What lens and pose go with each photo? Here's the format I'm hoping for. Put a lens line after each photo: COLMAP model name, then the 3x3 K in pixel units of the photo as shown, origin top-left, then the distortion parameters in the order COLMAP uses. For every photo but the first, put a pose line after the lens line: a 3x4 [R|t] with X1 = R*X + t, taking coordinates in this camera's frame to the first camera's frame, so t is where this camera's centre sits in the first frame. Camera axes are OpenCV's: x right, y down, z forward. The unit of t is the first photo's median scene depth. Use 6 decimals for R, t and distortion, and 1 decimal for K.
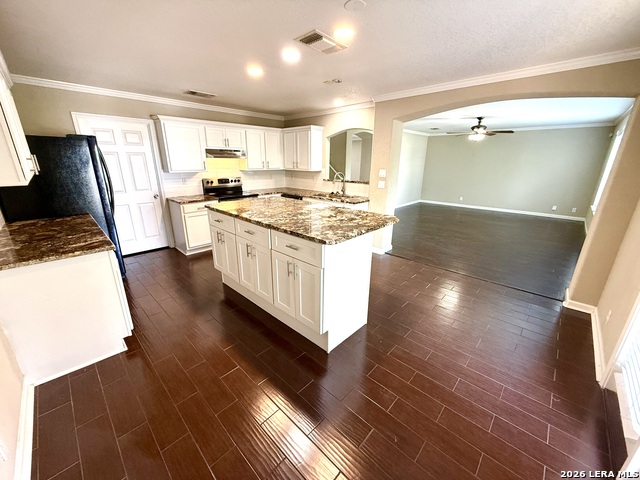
lens RADIAL K [[255.0, 0, 319.2], [0, 255.0, 239.5], [0, 0, 1]] dist [-0.000544, -0.000207]
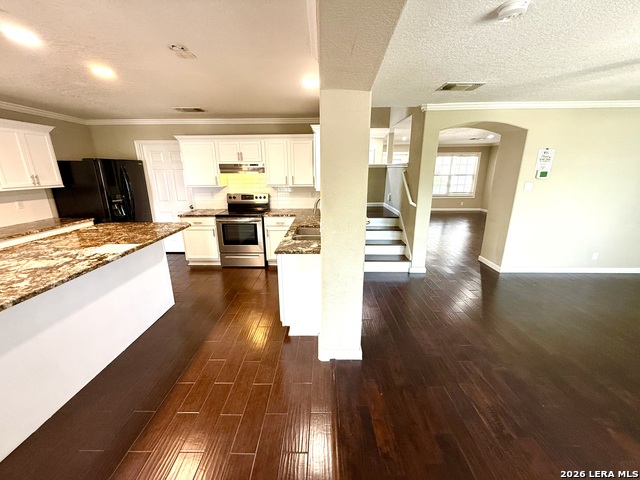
lens RADIAL K [[255.0, 0, 319.2], [0, 255.0, 239.5], [0, 0, 1]] dist [-0.000544, -0.000207]
pose [[0.682033, 0.179860, -0.708859, 0.489464], [-0.206971, 0.977130, 0.048790, -0.173894], [0.701423, 0.113436, 0.703661, 0.533643]]
